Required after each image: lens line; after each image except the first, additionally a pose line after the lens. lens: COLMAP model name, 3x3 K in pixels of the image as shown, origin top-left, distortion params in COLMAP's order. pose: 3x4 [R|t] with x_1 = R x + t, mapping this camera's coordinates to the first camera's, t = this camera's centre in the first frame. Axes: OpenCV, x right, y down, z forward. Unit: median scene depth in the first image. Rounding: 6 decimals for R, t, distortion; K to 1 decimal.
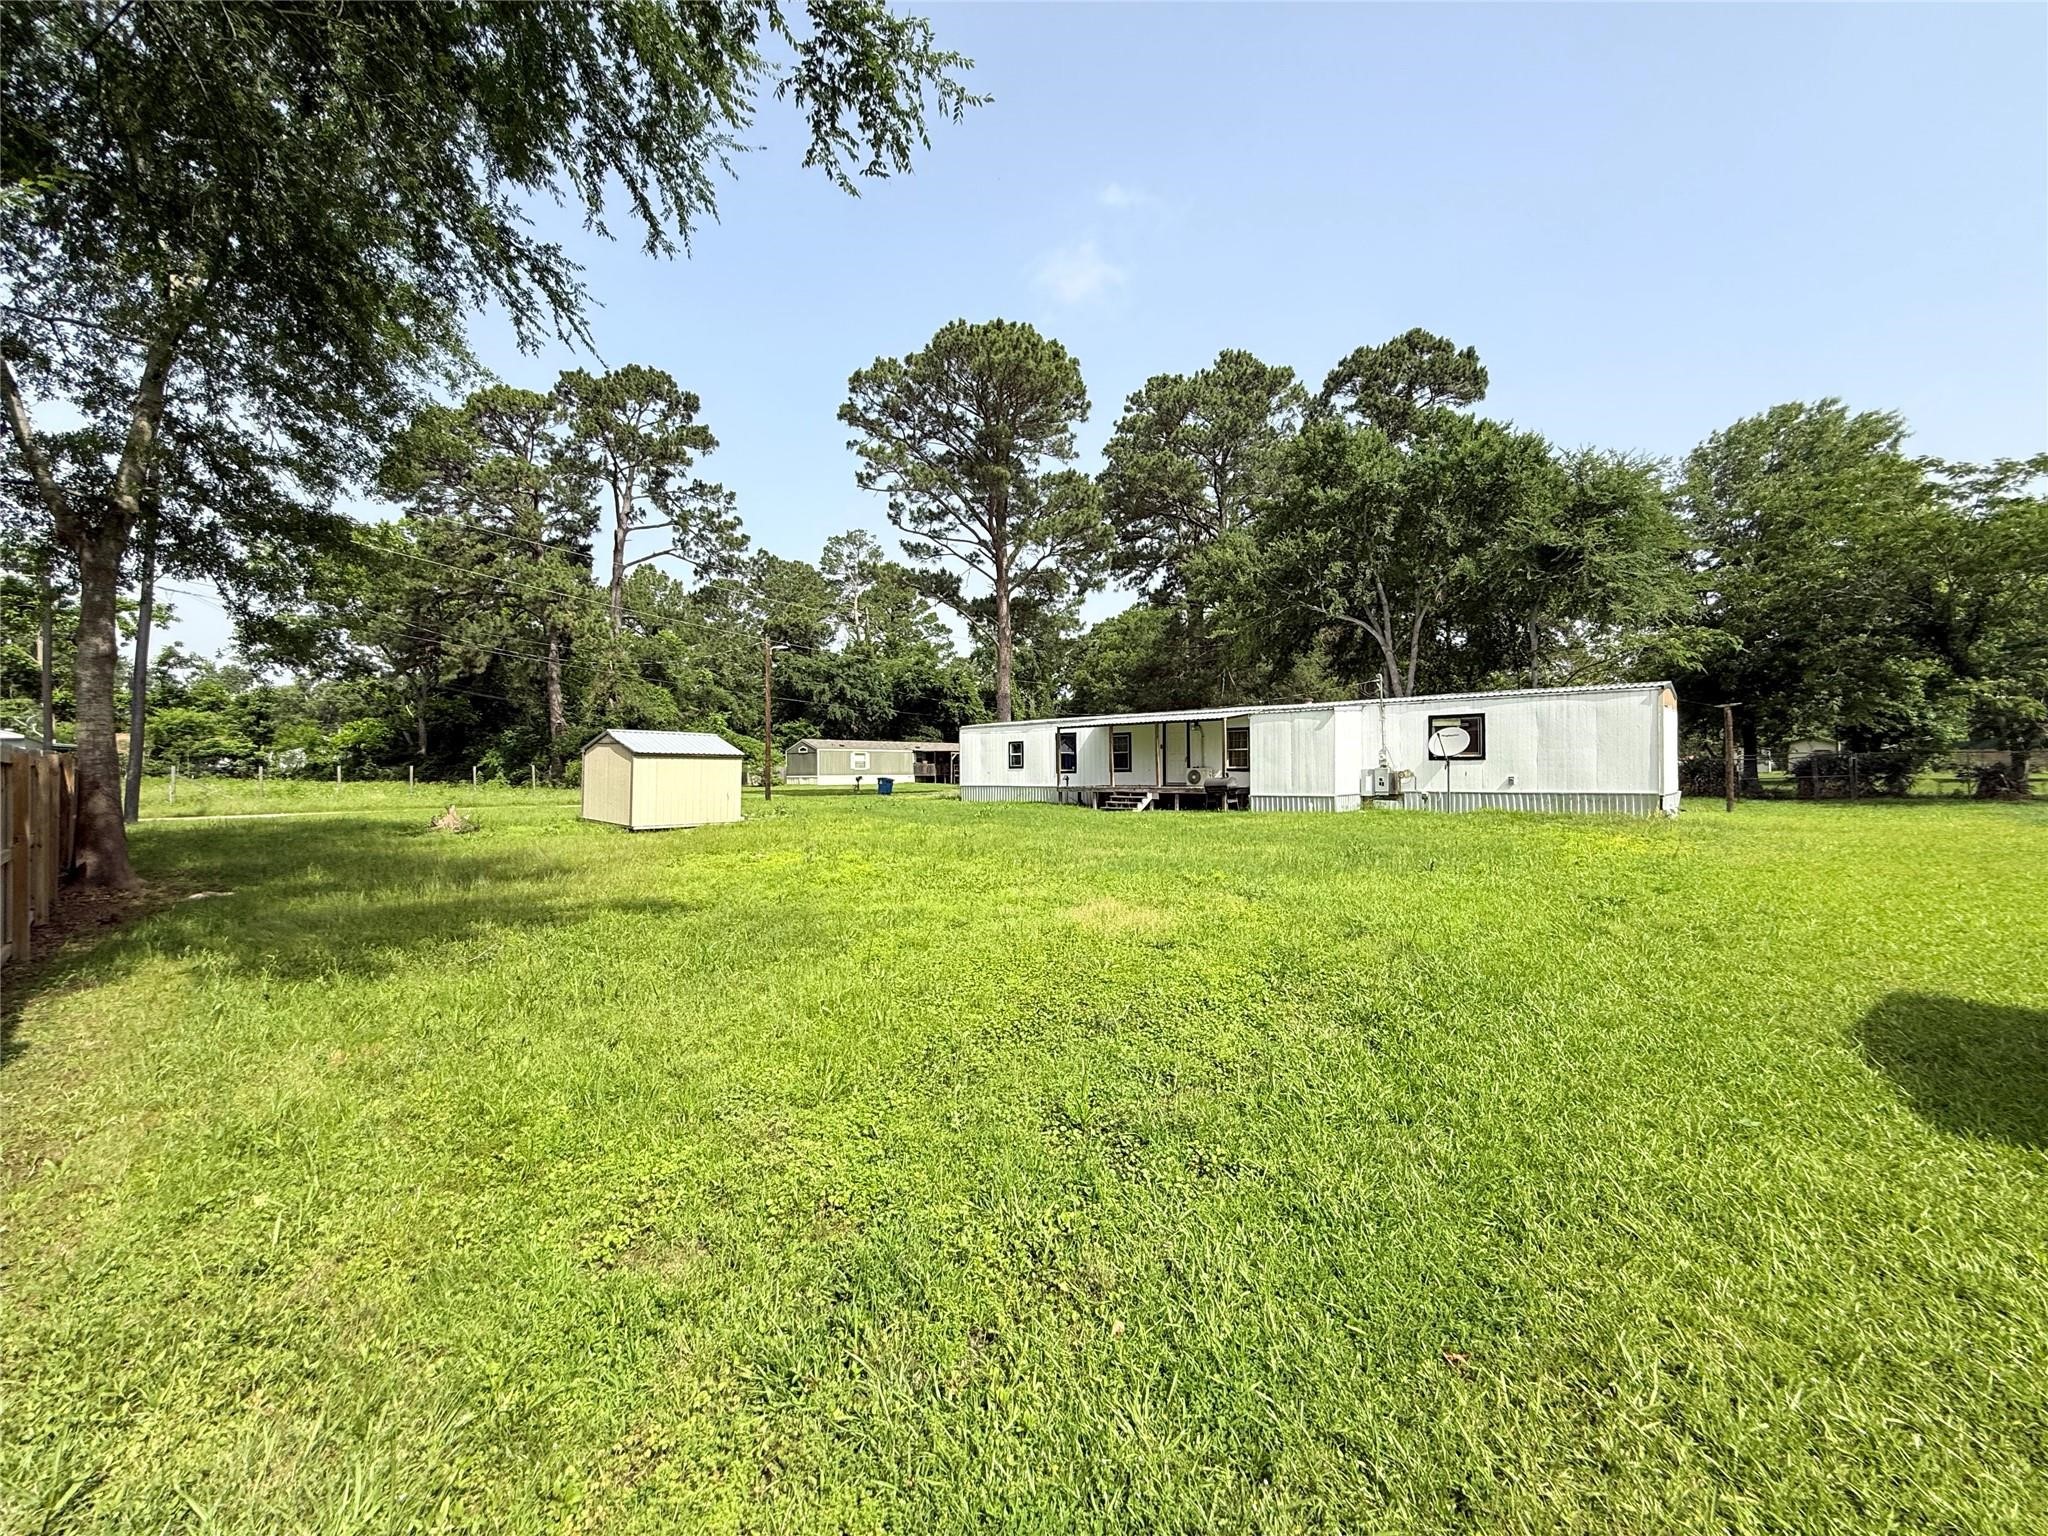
lens RADIAL K [[820.5, 0, 1022.2], [0, 820.5, 767.0], [0, 0, 1]] dist [0.001589, -0.000168]
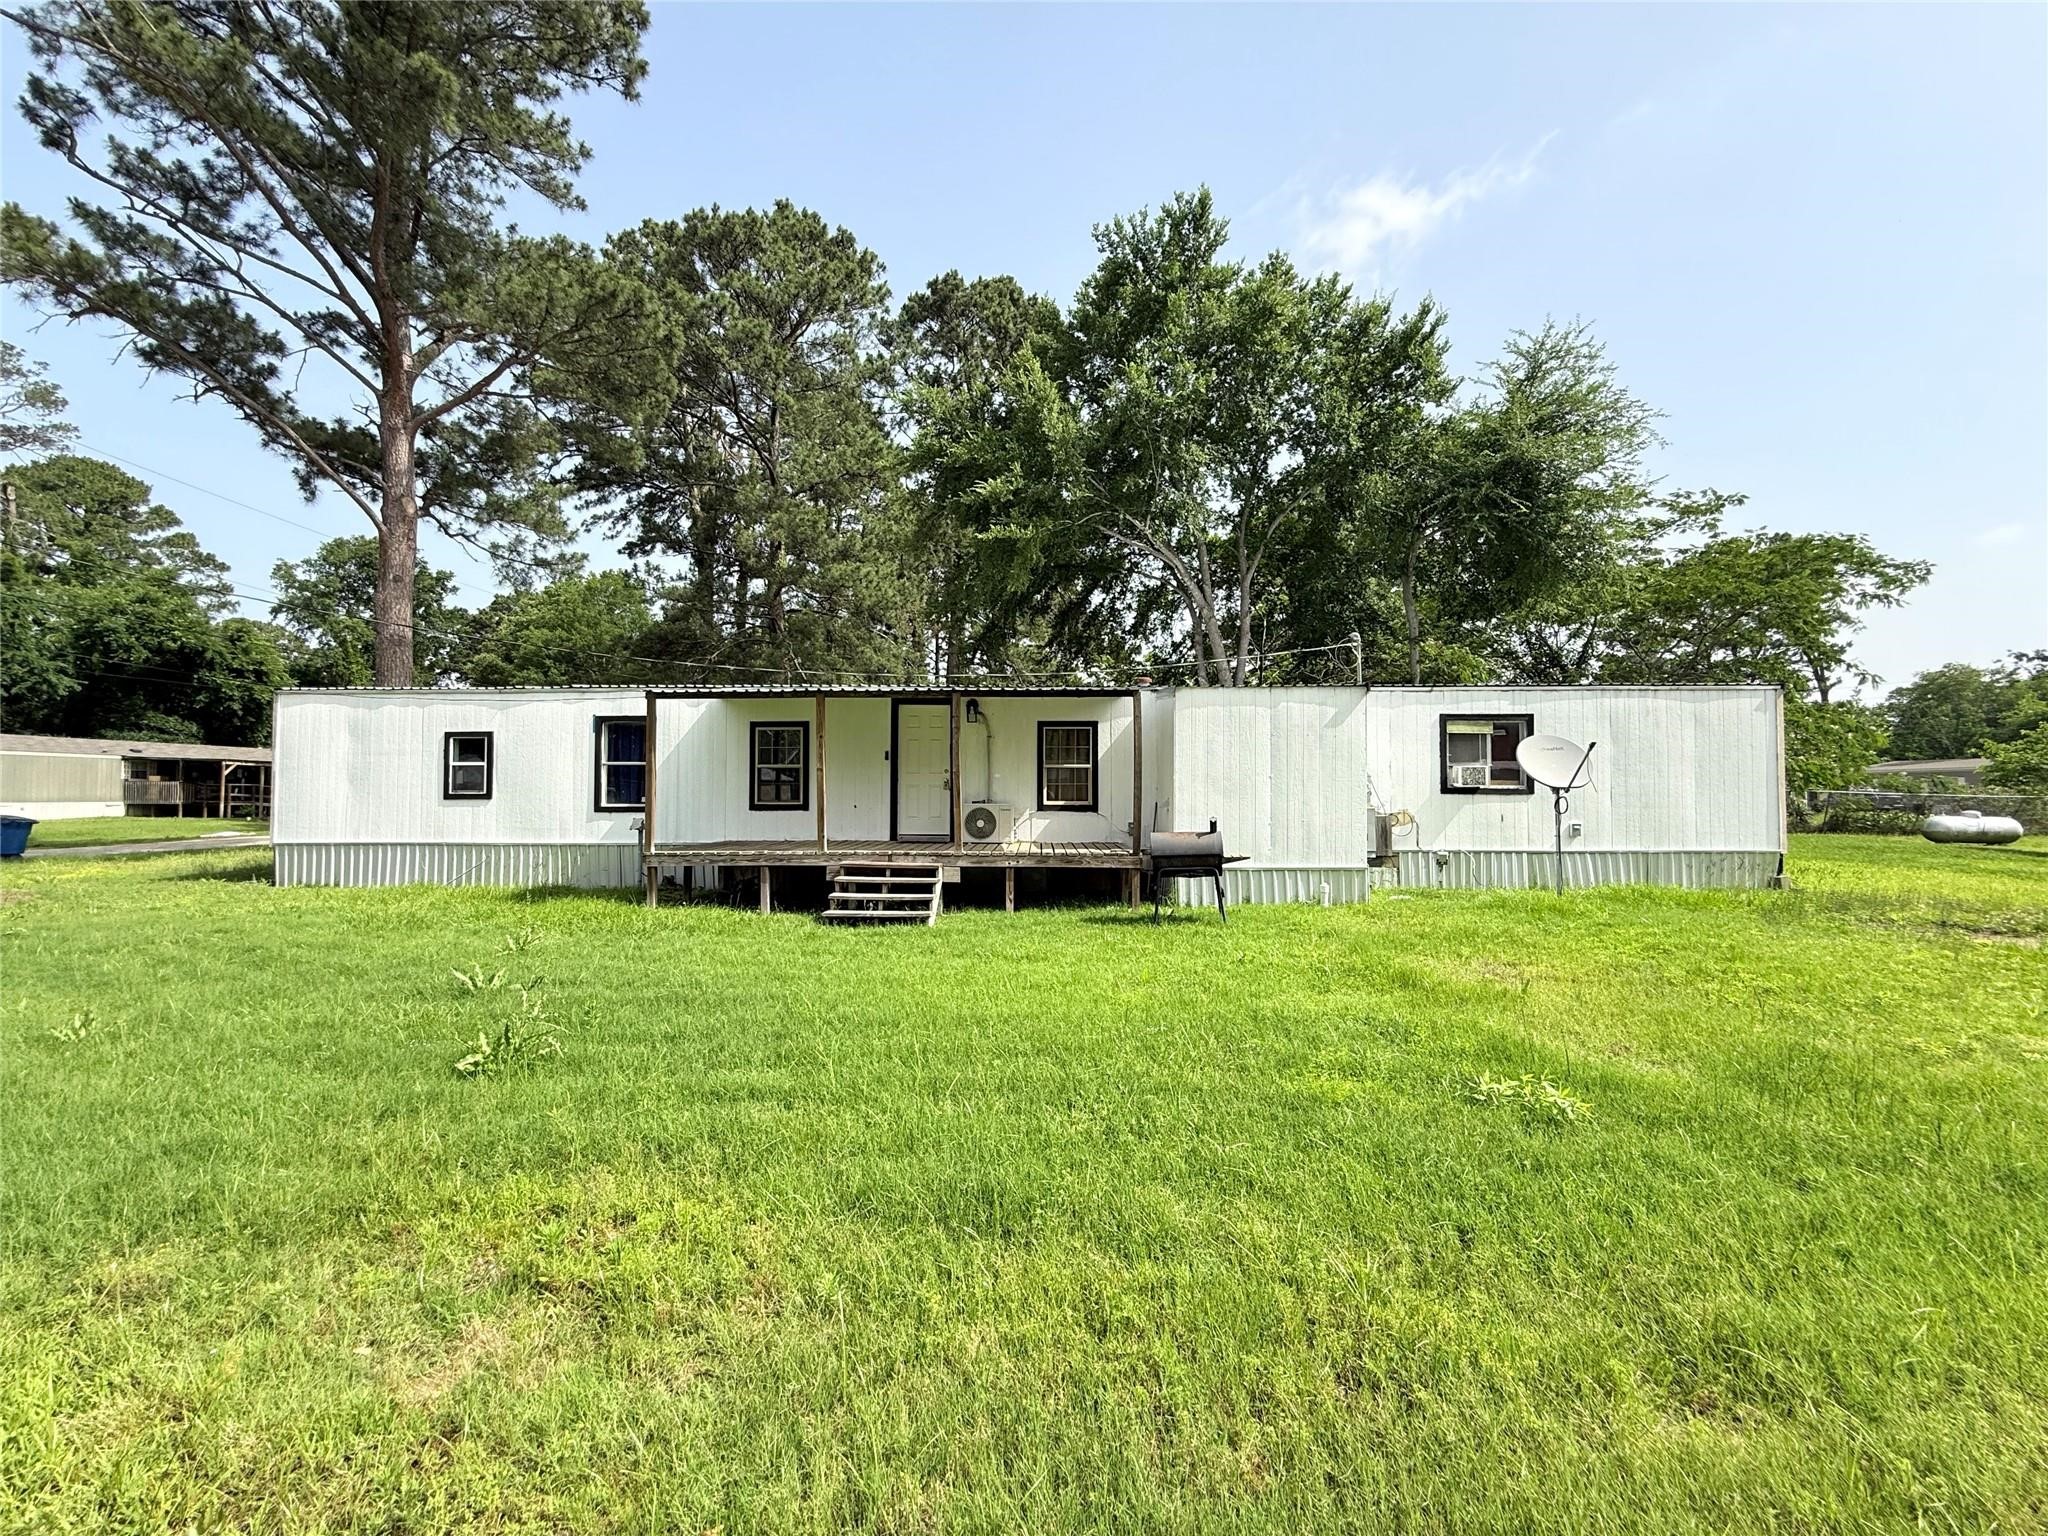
lens RADIAL K [[820.5, 0, 1023.3], [0, 820.5, 770.5], [0, 0, 1]] dist [0.001589, -0.000168]
pose [[0.770378, 0.025577, 0.637074, -0.045617], [-0.009850, 0.999553, -0.028219, -0.003310], [-0.637512, 0.015464, 0.770286, 0.439470]]
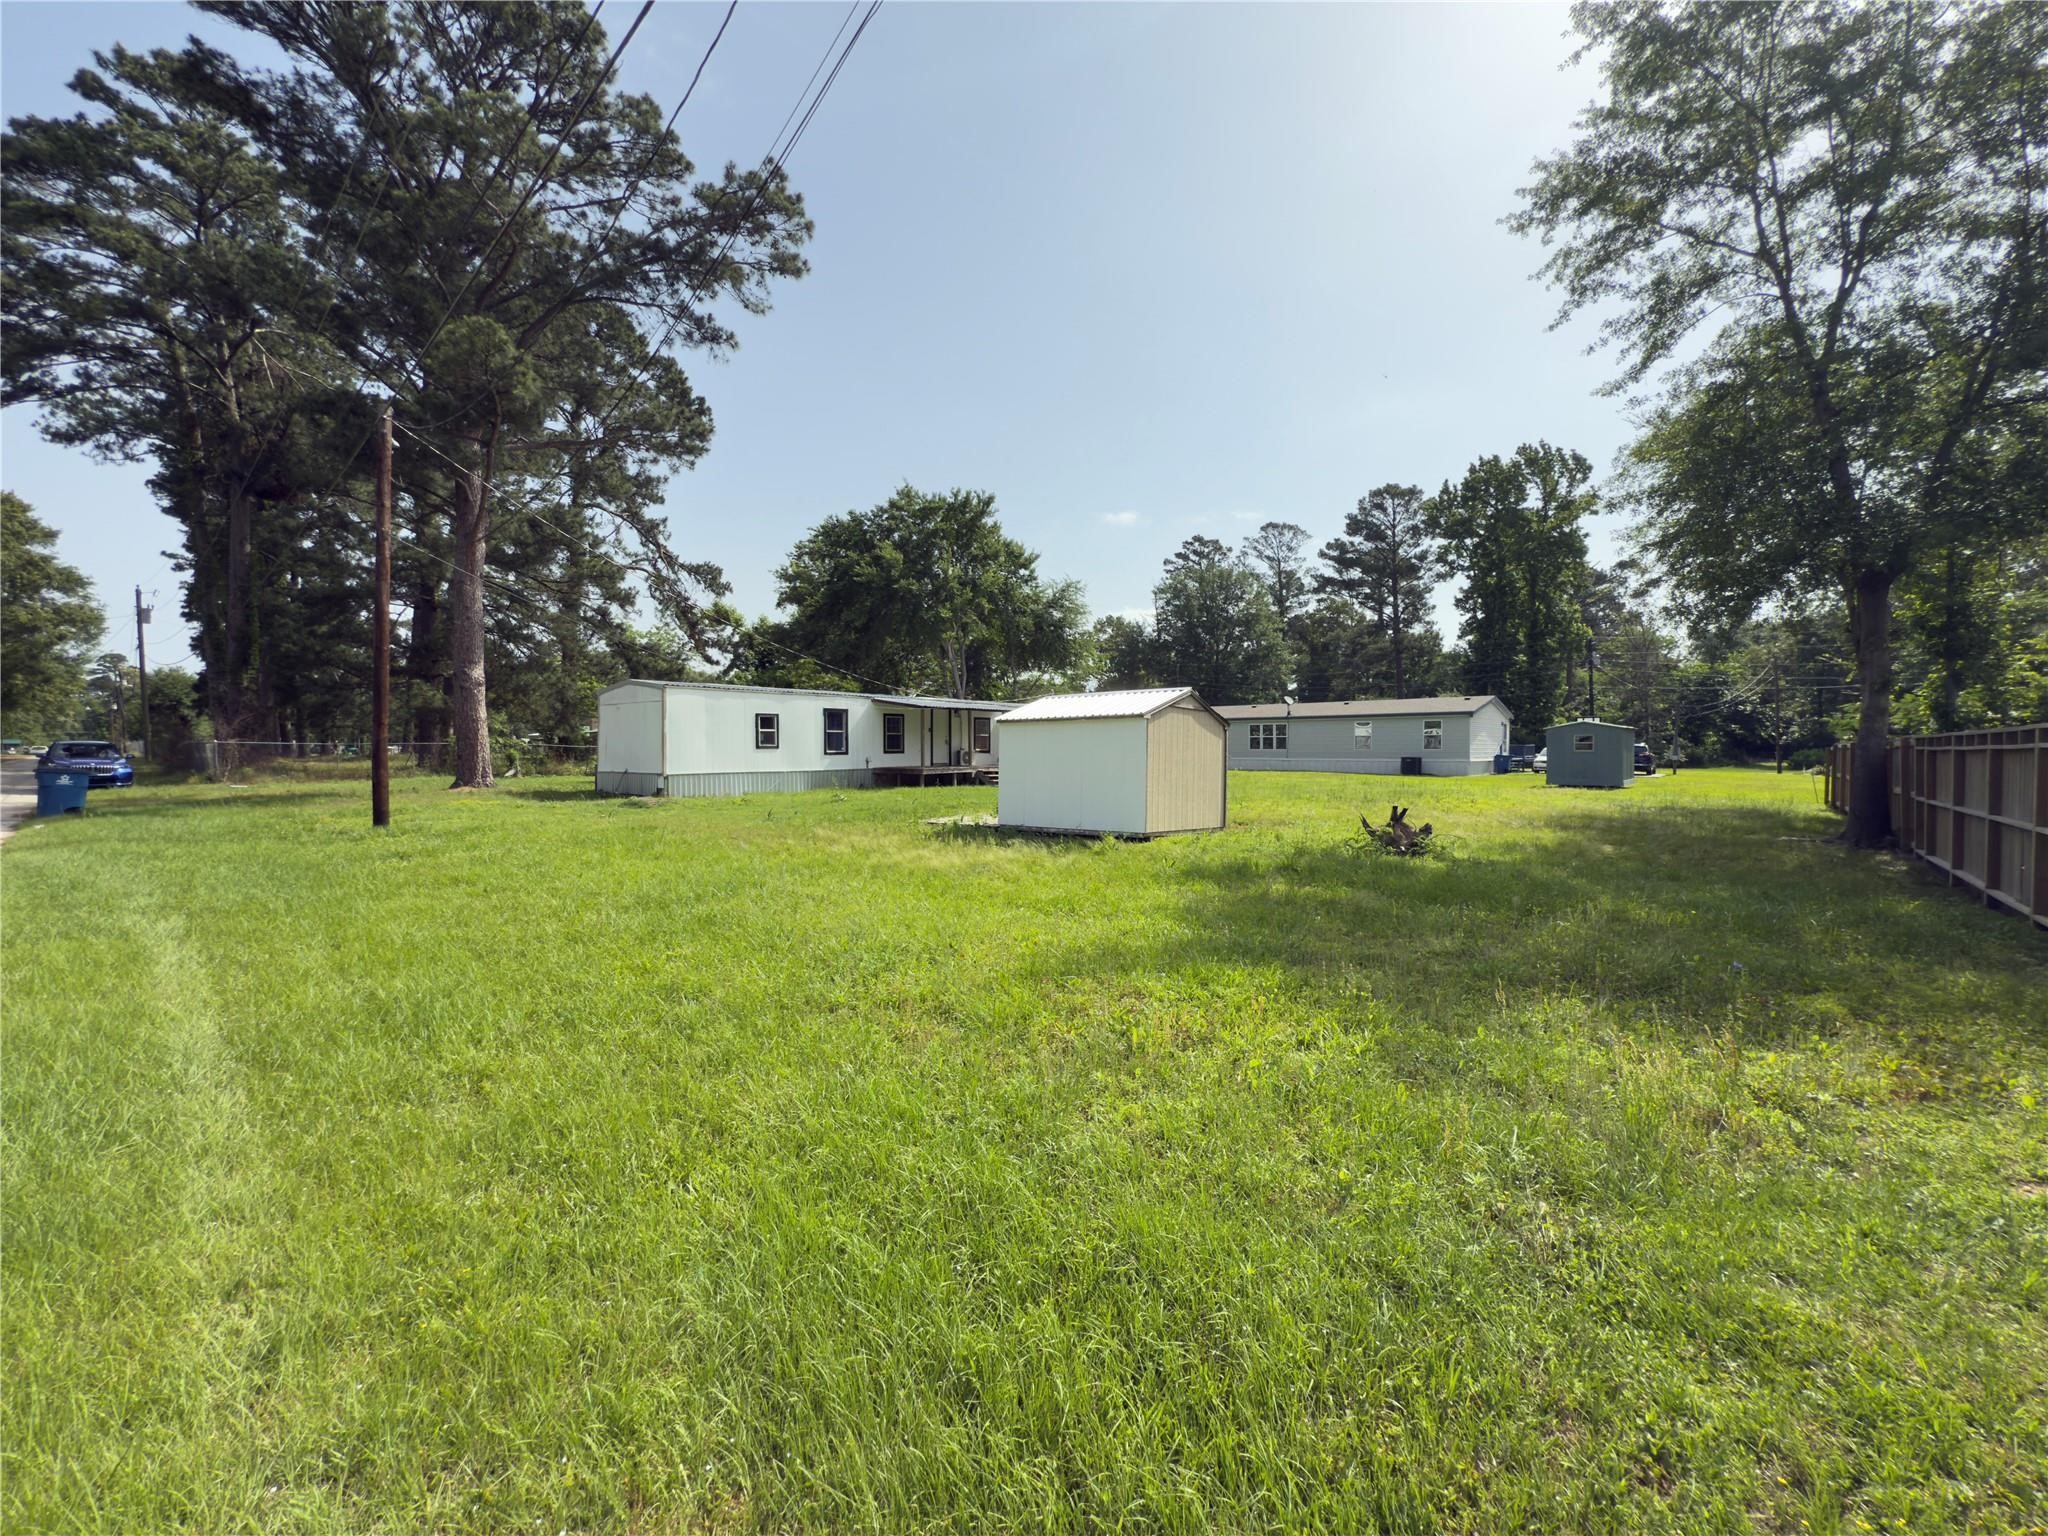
lens RADIAL K [[820.5, 0, 1024.9], [0, 820.5, 765.4], [0, 0, 1]] dist [0.001589, -0.000168]
pose [[0.001255, -0.011112, 0.999937, -0.668308], [0.001017, 0.999938, 0.011111, 0.007659], [-0.999999, 0.001003, 0.001267, 0.639950]]
